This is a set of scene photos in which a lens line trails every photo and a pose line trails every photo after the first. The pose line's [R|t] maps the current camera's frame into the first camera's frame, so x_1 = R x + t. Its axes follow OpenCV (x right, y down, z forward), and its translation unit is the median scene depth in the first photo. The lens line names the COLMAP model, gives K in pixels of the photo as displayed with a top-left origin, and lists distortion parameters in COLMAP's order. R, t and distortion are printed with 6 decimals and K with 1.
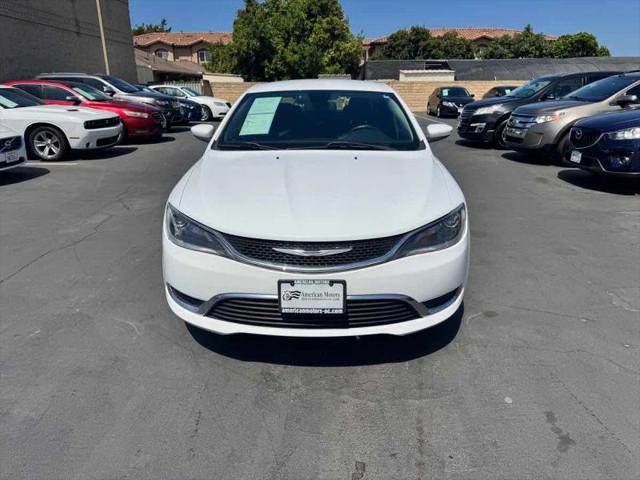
lens RADIAL K [[456.0, 0, 320.6], [0, 456.0, 241.1], [0, 0, 1]] dist [0.024604, -0.024433]
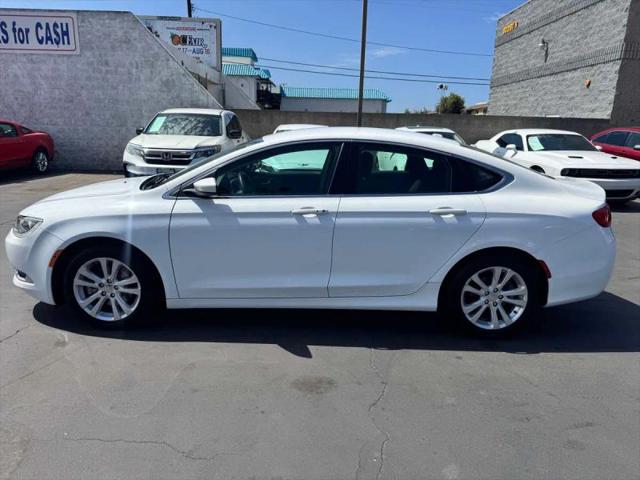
lens RADIAL K [[456.0, 0, 316.4], [0, 456.0, 236.9], [0, 0, 1]] dist [0.024604, -0.024433]
pose [[0.017019, 0.239221, -0.970816, 0.329328], [-0.337575, 0.915318, 0.219628, -0.121119], [0.941145, 0.323986, 0.096332, 0.338683]]
